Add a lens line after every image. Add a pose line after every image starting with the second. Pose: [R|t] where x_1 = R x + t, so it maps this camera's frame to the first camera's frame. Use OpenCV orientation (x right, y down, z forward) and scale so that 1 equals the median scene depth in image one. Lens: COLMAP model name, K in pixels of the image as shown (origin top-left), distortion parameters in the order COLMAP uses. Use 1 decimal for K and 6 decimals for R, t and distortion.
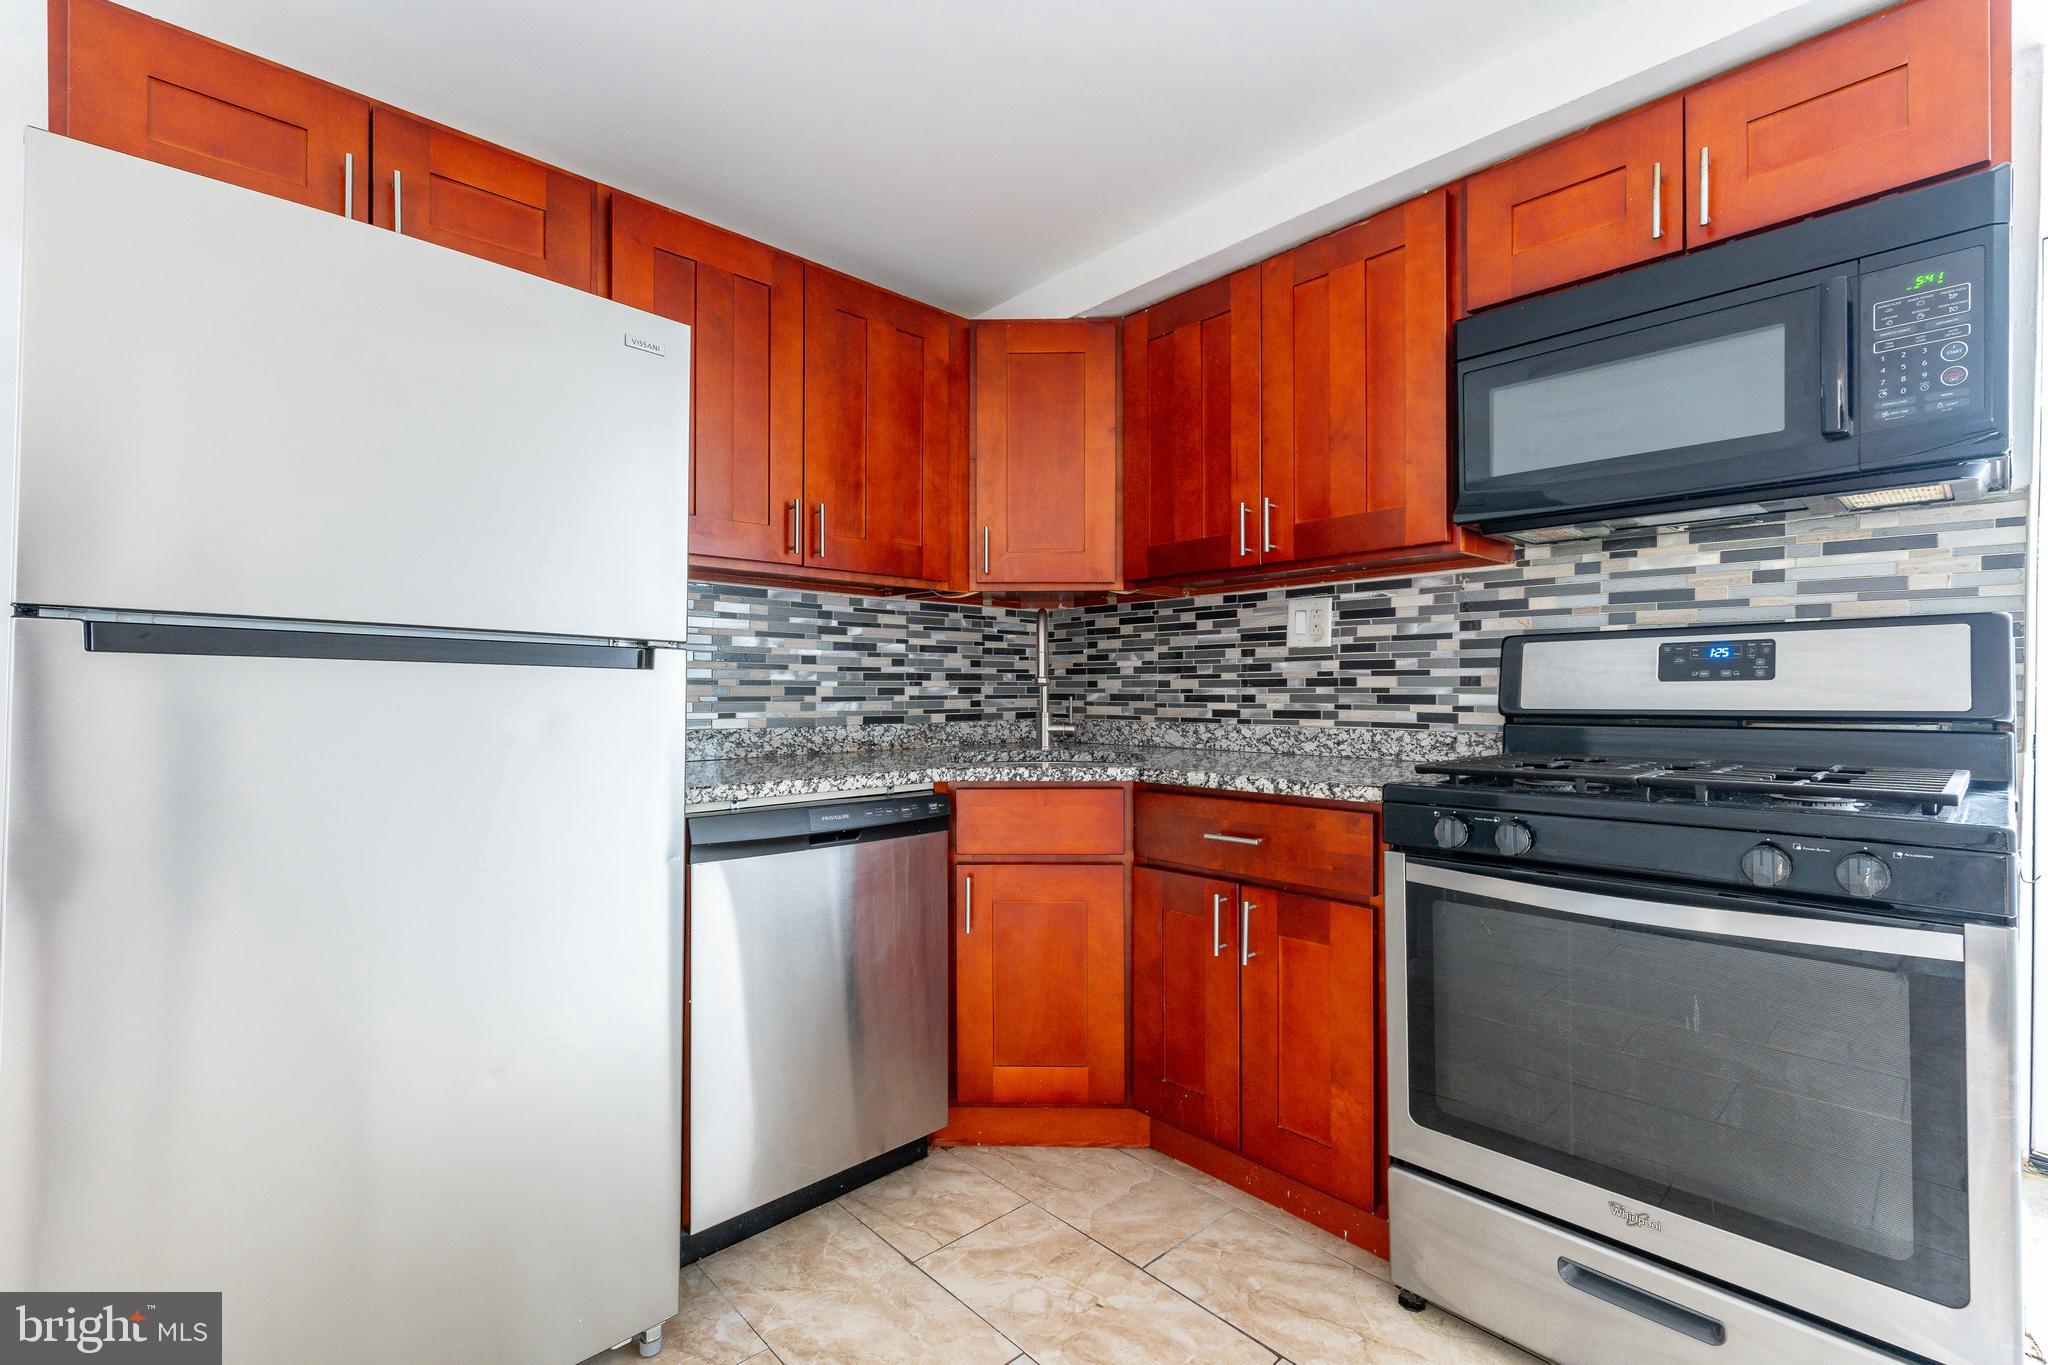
lens RADIAL K [[934.9, 0, 1023.6], [0, 934.9, 687.5], [0, 0, 1]] dist [-0.001475, 0.000705]
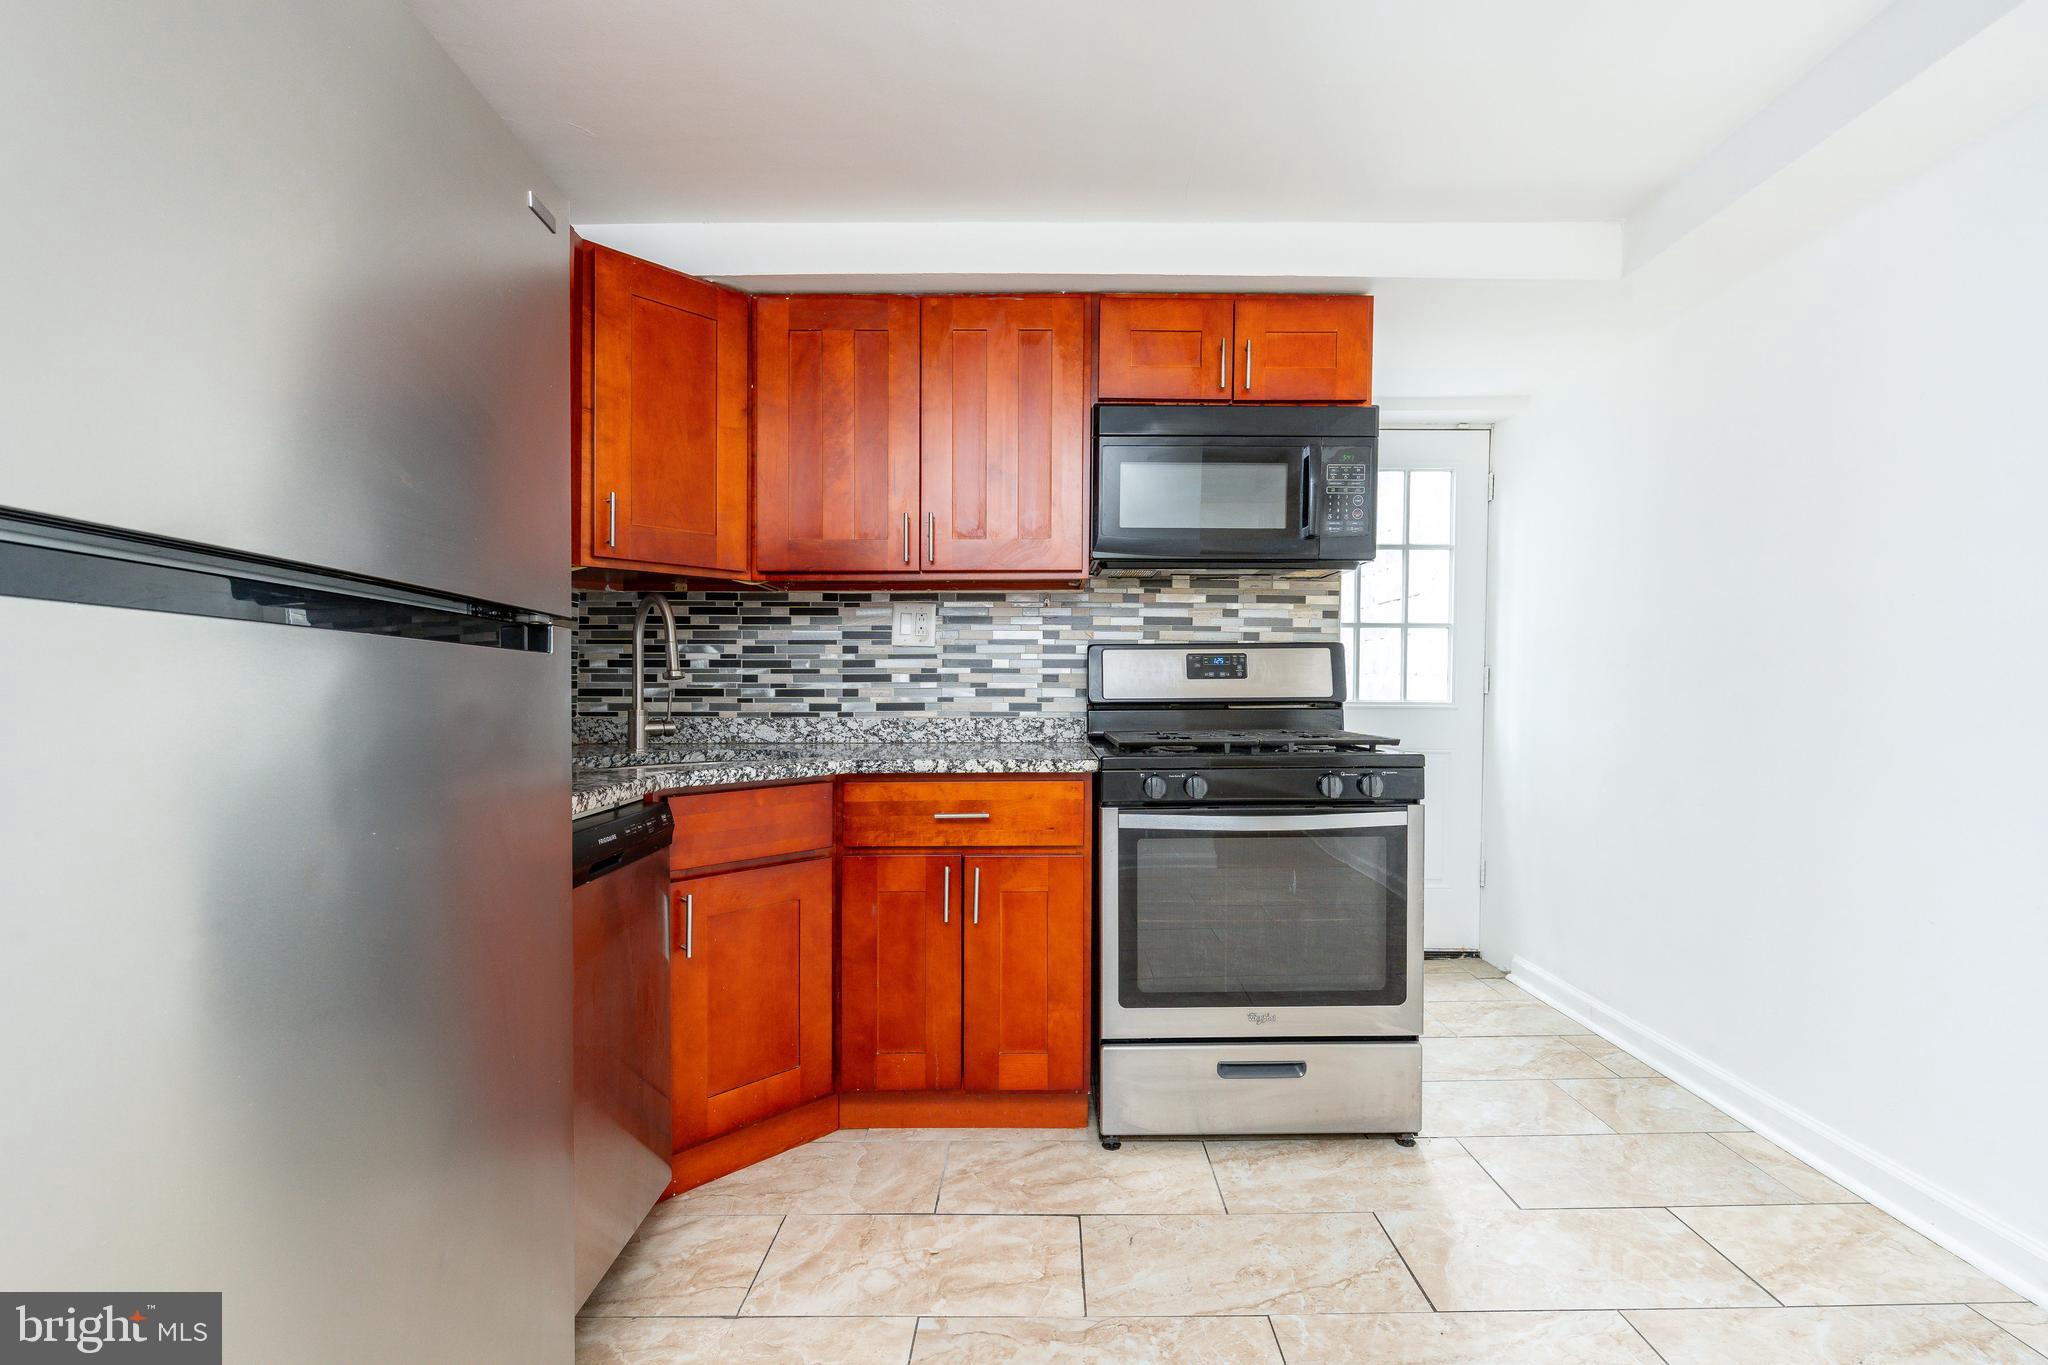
lens RADIAL K [[934.9, 0, 1085.9], [0, 934.9, 702.4], [0, 0, 1]] dist [-0.001475, 0.000705]
pose [[0.646633, -0.011841, 0.762709, -0.510797], [-0.003012, 0.999832, 0.018075, 0.003513], [-0.762795, -0.013985, 0.646489, 0.145457]]
